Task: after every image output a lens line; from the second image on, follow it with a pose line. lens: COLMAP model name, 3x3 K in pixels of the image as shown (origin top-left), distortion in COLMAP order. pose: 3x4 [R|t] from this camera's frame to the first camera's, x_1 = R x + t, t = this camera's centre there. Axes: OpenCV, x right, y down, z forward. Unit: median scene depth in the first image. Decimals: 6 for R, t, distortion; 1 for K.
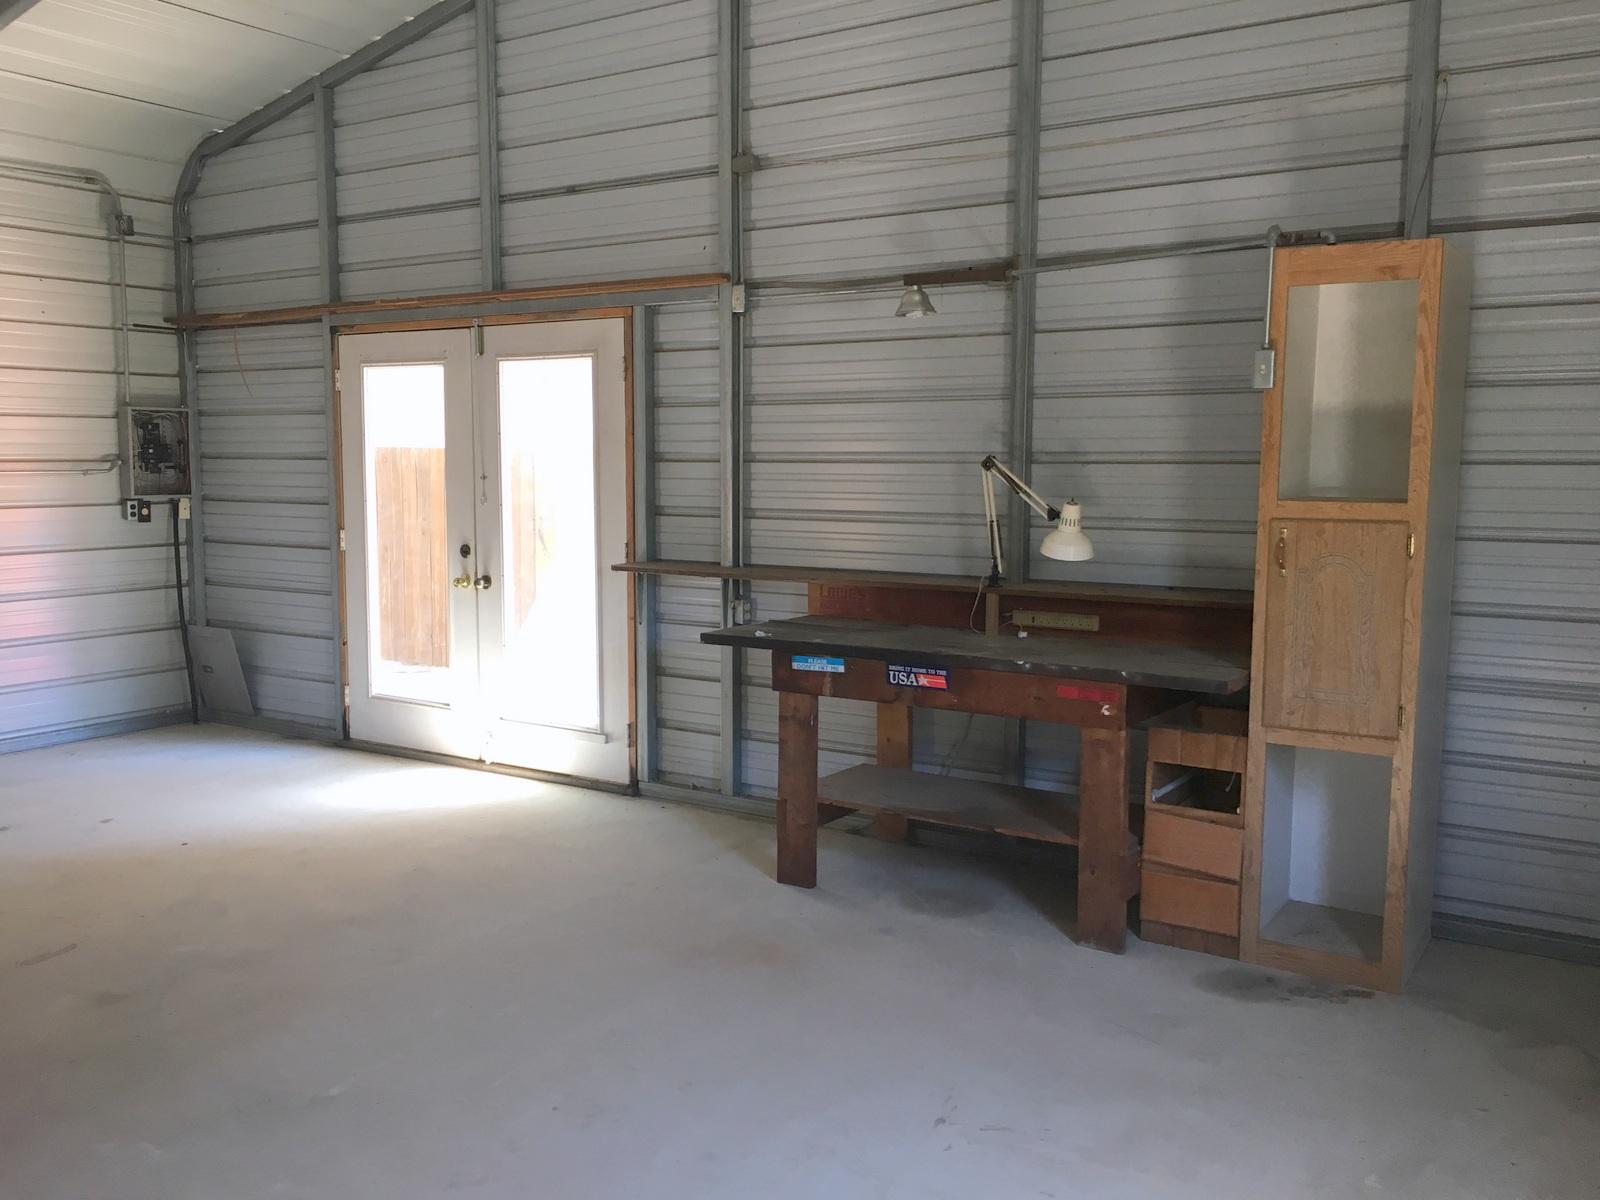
lens RADIAL K [[1378.4, 0, 791.4], [0, 1378.4, 601.7], [0, 0, 1]] dist [0.073456, -0.104925]
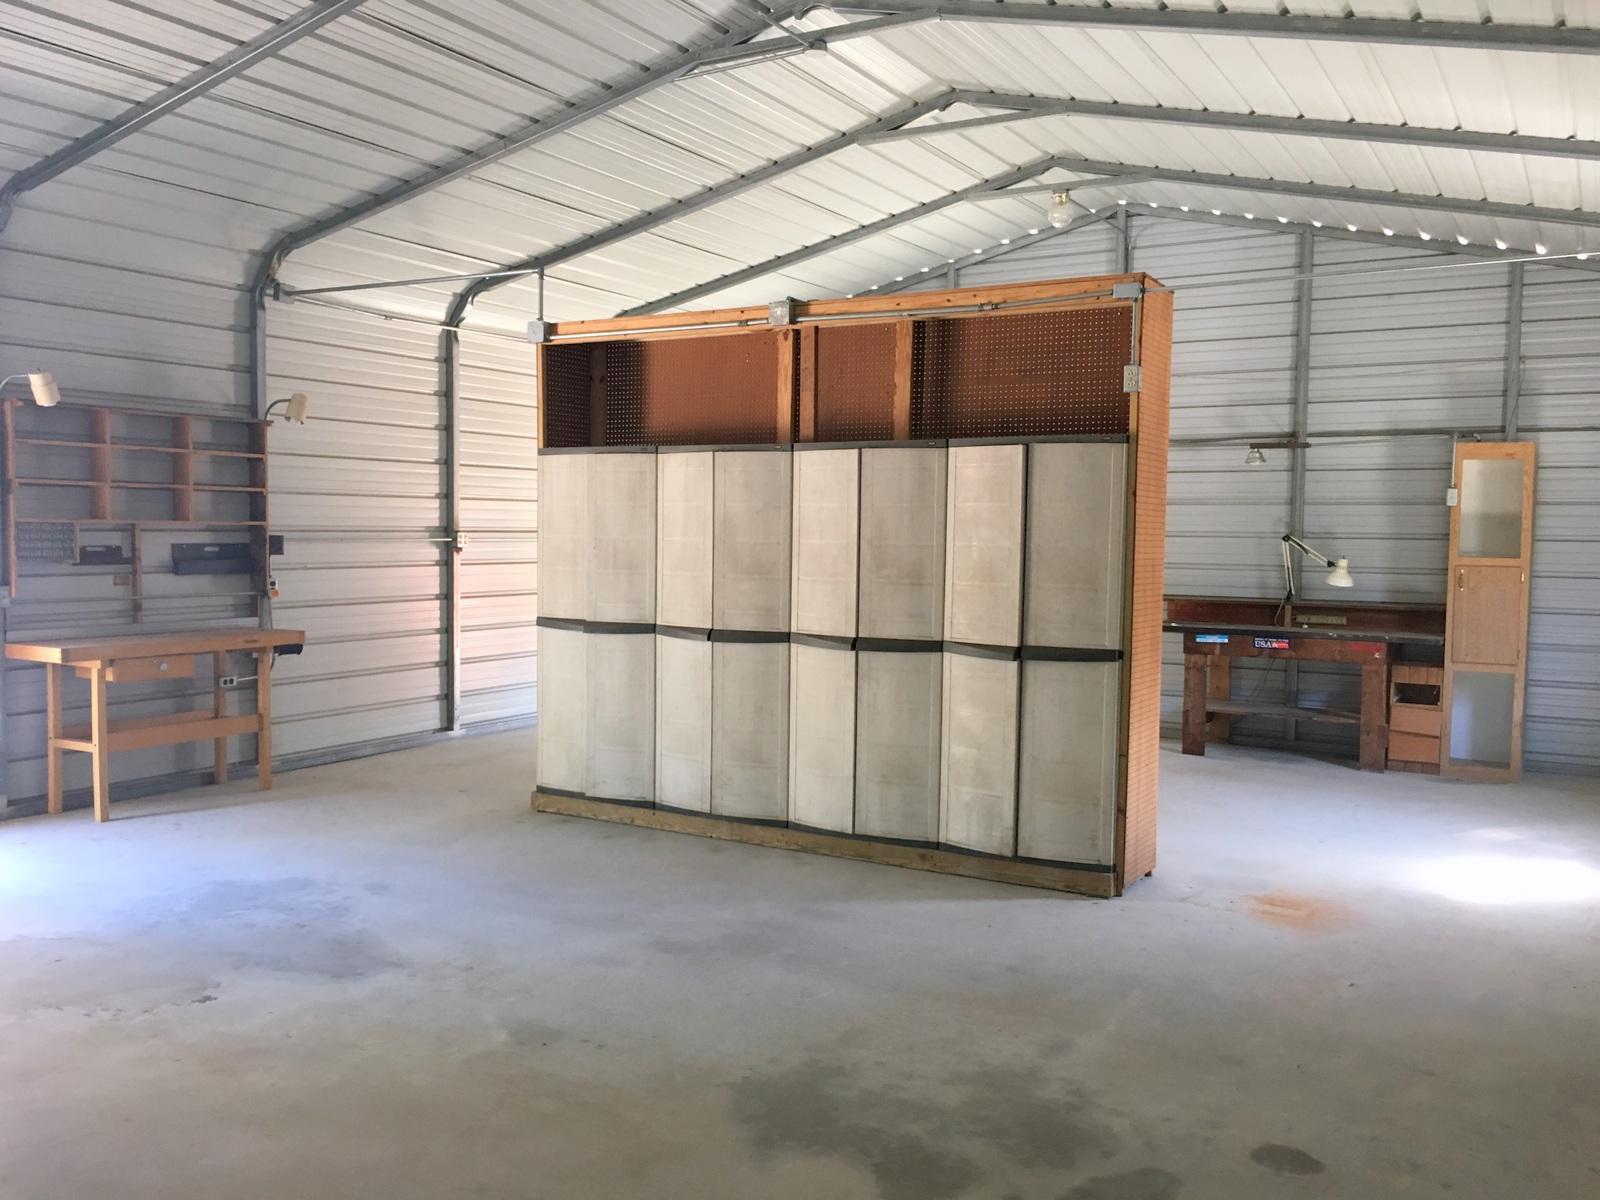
lens RADIAL K [[1378.4, 0, 797.3], [0, 1378.4, 600.5], [0, 0, 1]] dist [0.073456, -0.104925]
pose [[0.998510, 0.008808, 0.053863, -0.710859], [-0.005956, 0.998583, -0.052887, 0.103647], [-0.054252, 0.052487, 0.997147, -0.989315]]
